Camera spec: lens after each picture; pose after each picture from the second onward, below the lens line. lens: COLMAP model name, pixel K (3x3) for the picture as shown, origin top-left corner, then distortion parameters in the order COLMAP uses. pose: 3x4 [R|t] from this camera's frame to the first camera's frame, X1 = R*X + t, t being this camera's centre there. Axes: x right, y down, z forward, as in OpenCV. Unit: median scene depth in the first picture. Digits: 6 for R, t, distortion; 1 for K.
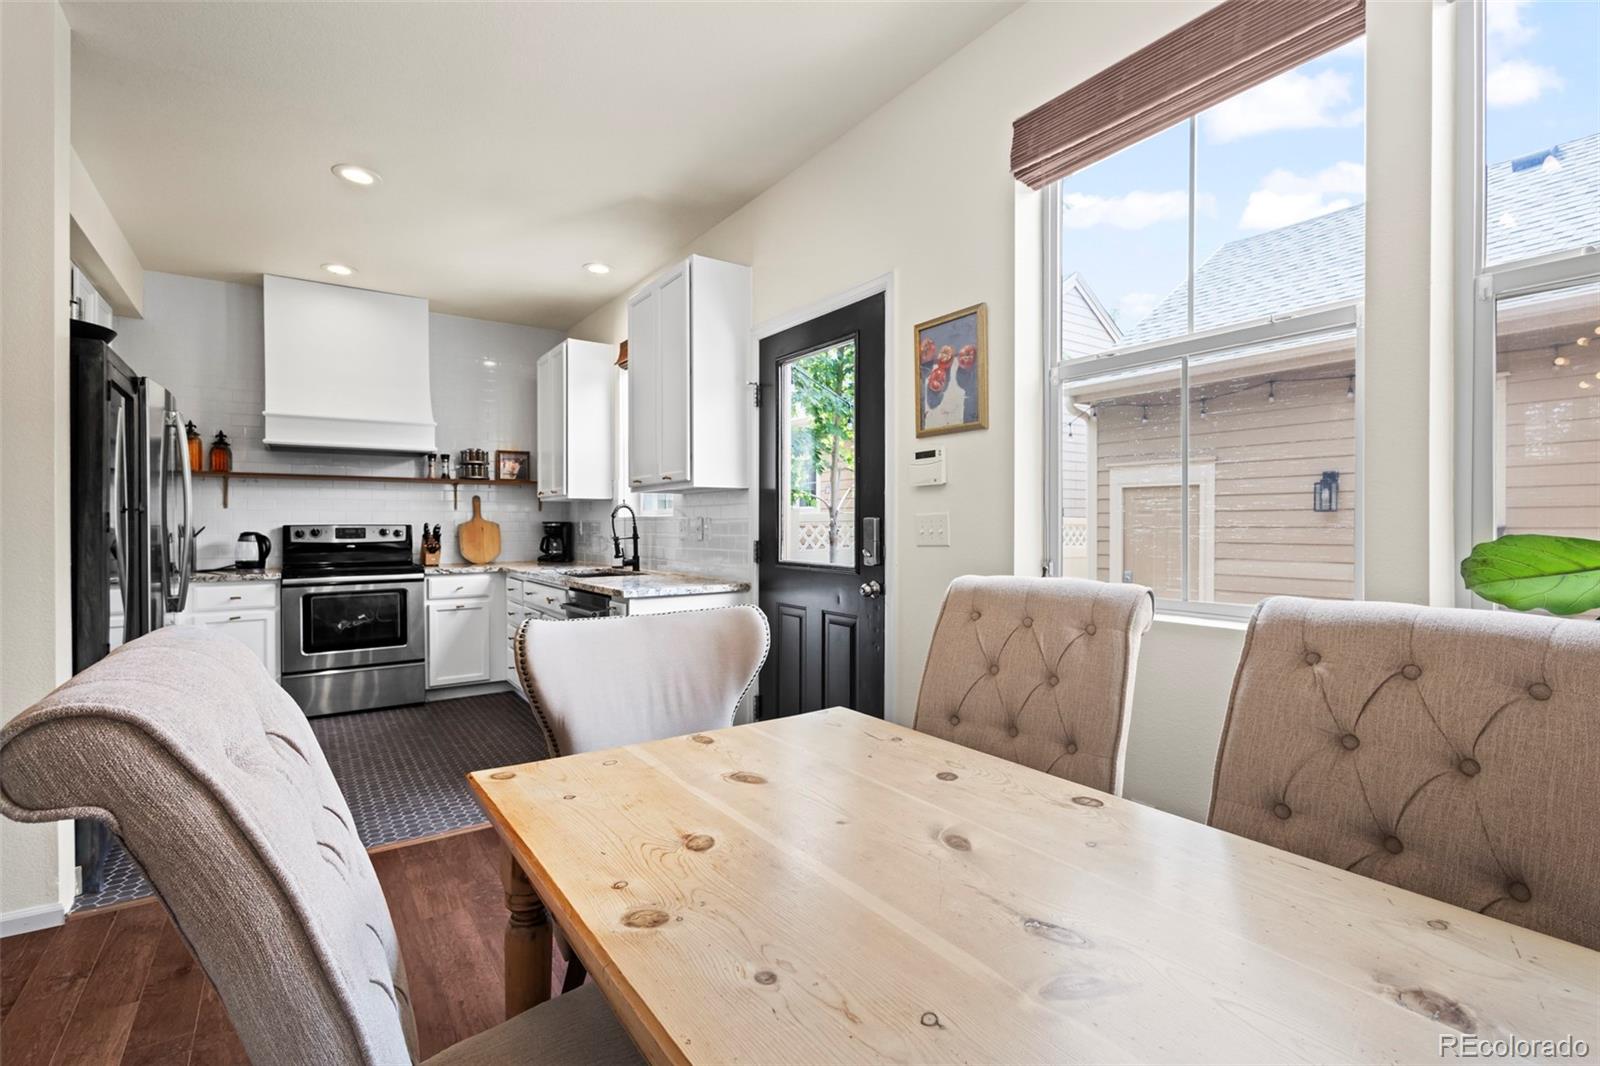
lens RADIAL K [[740.5, 0, 805.4], [0, 740.5, 530.2], [0, 0, 1]] dist [0.006696, -0.000056]
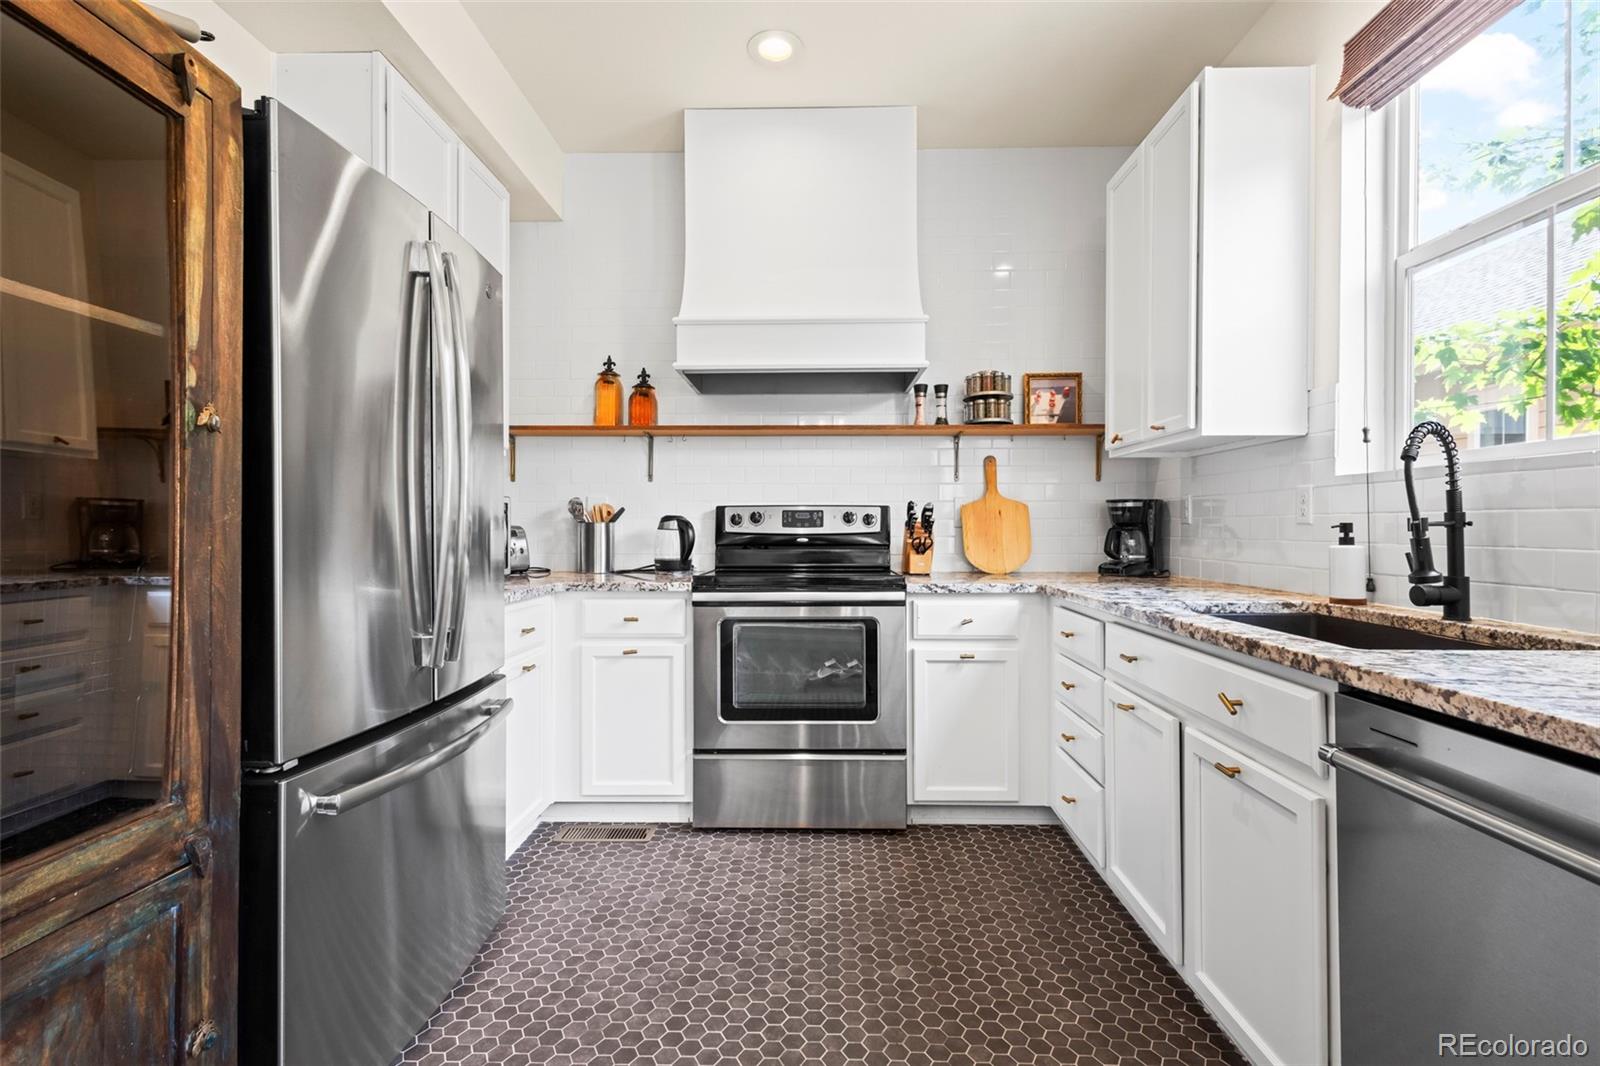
lens RADIAL K [[740.5, 0, 805.4], [0, 740.5, 530.2], [0, 0, 1]] dist [0.006696, -0.000056]
pose [[0.811887, 0.005098, -0.583792, -0.242019], [-0.006387, 0.999980, -0.000149, 0.013496], [0.583779, 0.003850, 0.811903, 0.485449]]
